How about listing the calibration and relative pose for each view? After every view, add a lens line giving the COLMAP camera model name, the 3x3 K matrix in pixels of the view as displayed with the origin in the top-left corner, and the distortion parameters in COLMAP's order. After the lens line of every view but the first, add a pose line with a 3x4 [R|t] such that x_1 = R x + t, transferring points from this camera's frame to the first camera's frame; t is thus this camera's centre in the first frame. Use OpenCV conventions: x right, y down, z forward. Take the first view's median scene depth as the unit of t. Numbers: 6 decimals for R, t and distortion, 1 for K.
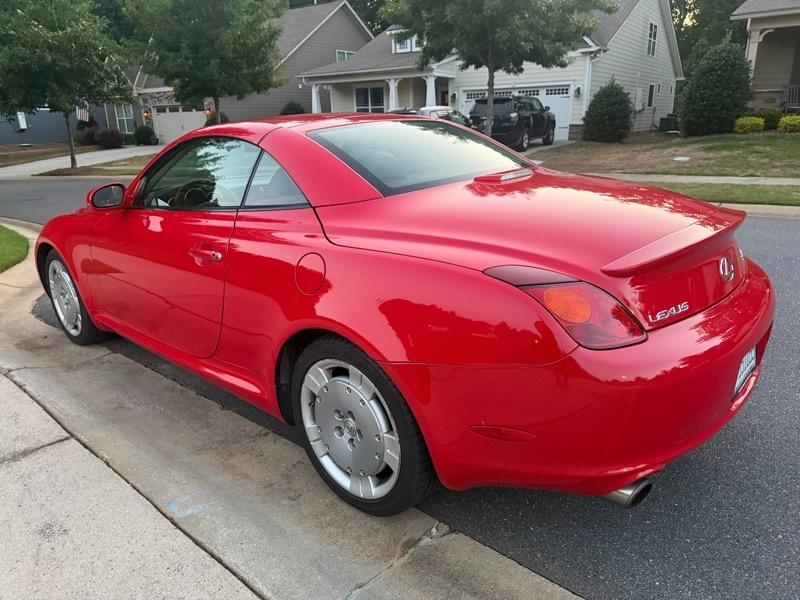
lens RADIAL K [[577.6, 0, 400.0], [0, 577.6, 300.0], [0, 0, 1]] dist [0.005905, -0.009370]
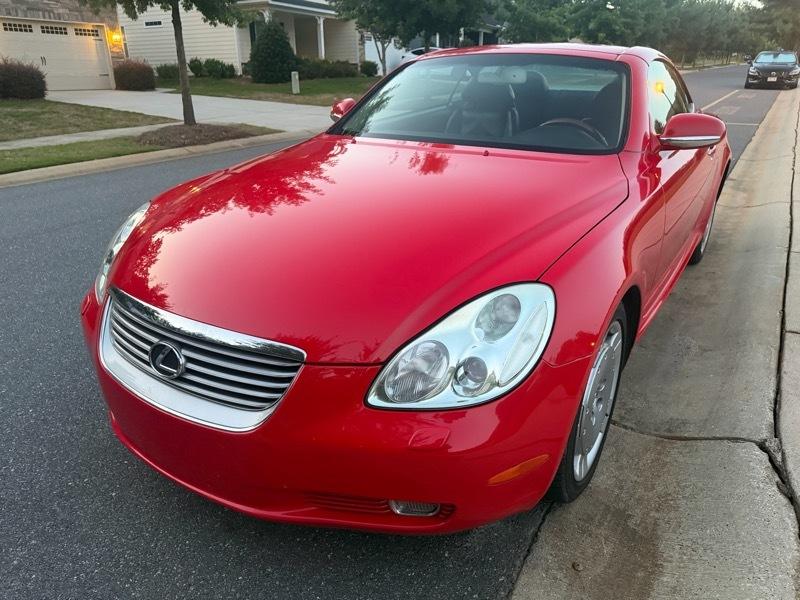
lens RADIAL K [[577.6, 0, 400.0], [0, 577.6, 300.0], [0, 0, 1]] dist [0.005905, -0.009370]
pose [[-0.163410, -0.334514, 0.928115, -0.240429], [0.307978, 0.876449, 0.370117, -0.075405], [-0.937255, 0.346320, -0.040198, 0.283643]]
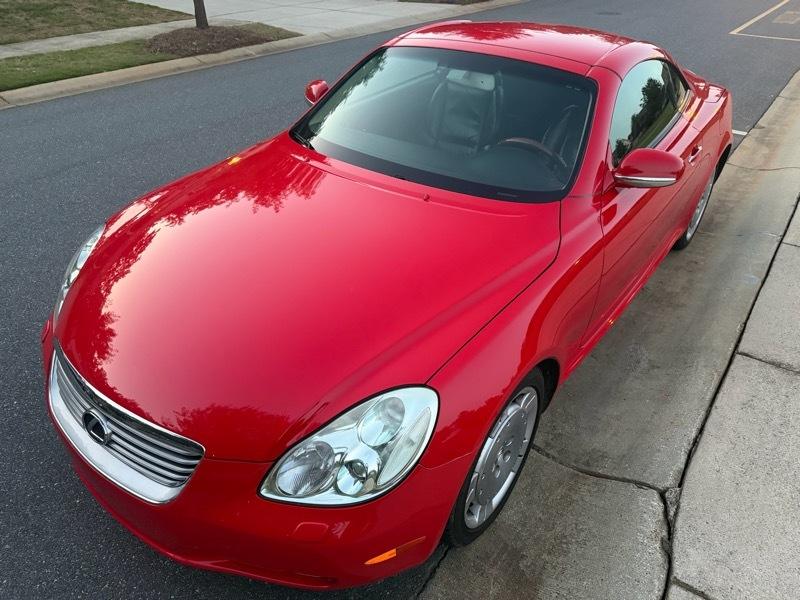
lens RADIAL K [[577.6, 0, 400.0], [0, 577.6, 300.0], [0, 0, 1]] dist [0.005905, -0.009370]
pose [[-0.095667, -0.508586, 0.855680, -0.233621], [0.294420, 0.806704, 0.512393, -0.101679], [-0.950876, 0.300948, 0.072562, 0.249641]]
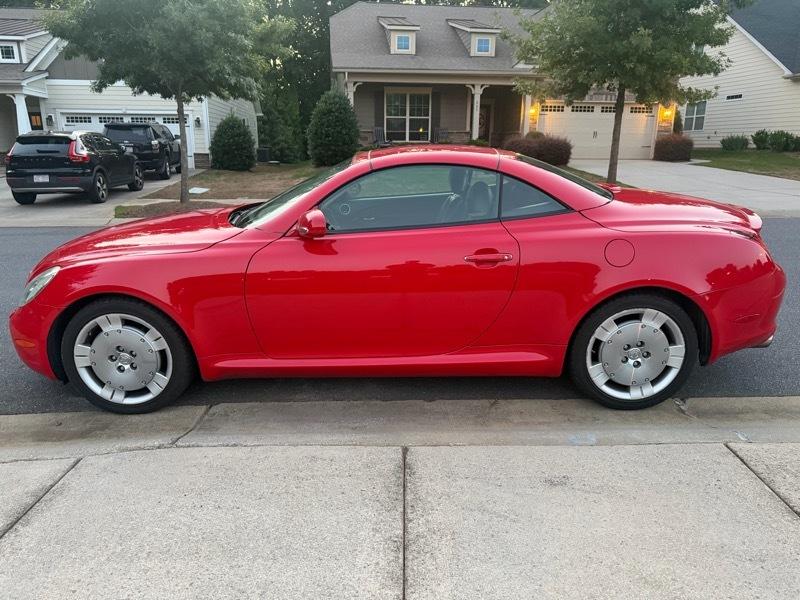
lens RADIAL K [[571.9, 0, 403.0], [0, 571.9, 300.8], [0, 0, 1]] dist [0.035316, -0.044149]
pose [[0.738160, -0.150970, 0.657516, -0.199897], [0.179757, 0.983418, 0.023995, -0.008213], [-0.650236, 0.100481, 0.753058, 0.032319]]
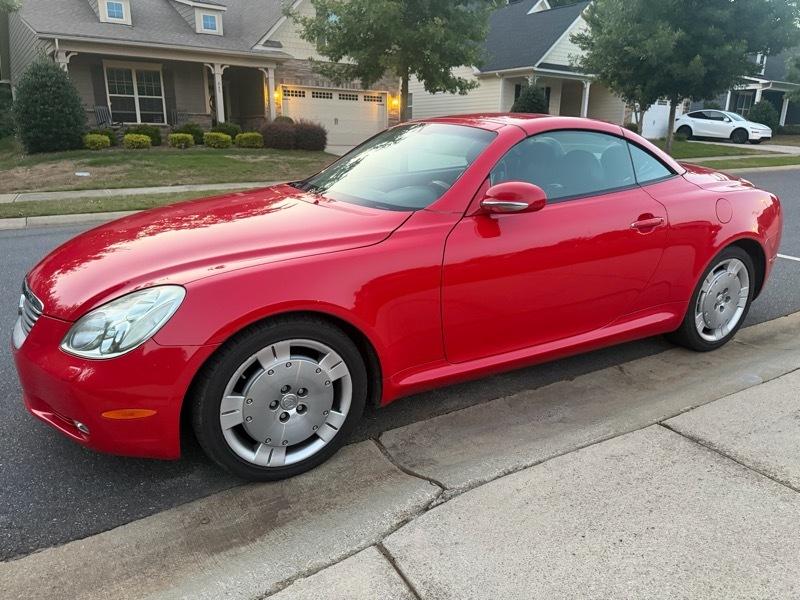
lens RADIAL K [[569.1, 0, 402.8], [0, 569.1, 299.9], [0, 0, 1]] dist [0.045790, -0.057890]
pose [[0.307408, -0.237923, 0.921354, -0.259498], [0.267837, 0.950727, 0.156145, -0.039869], [-0.913107, 0.198772, 0.355986, 0.166367]]
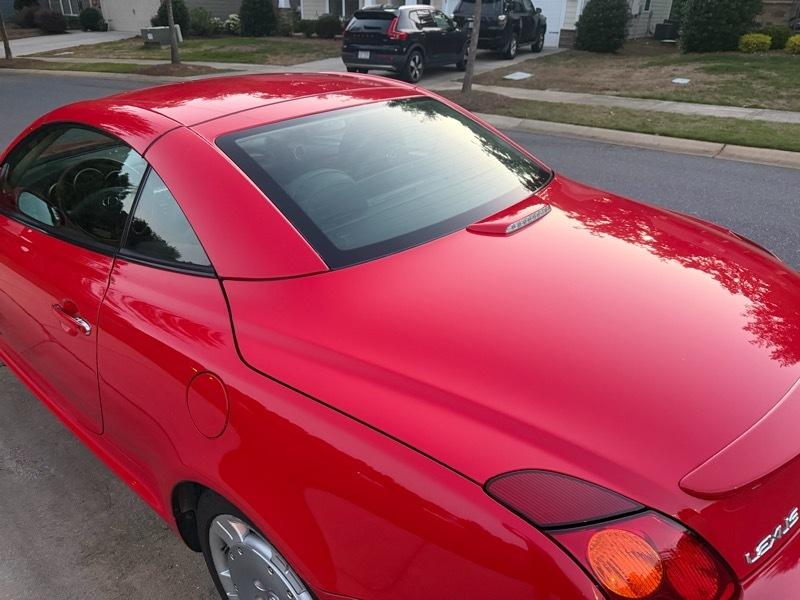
lens RADIAL K [[577.8, 0, 400.0], [0, 577.8, 300.0], [0, 0, 1]] dist [-0.004494, 0.000239]
pose [[0.998649, 0.020136, 0.047908, 0.003215], [-0.027901, 0.985497, 0.167381, -0.036189], [-0.043843, -0.168492, 0.984728, 0.049601]]
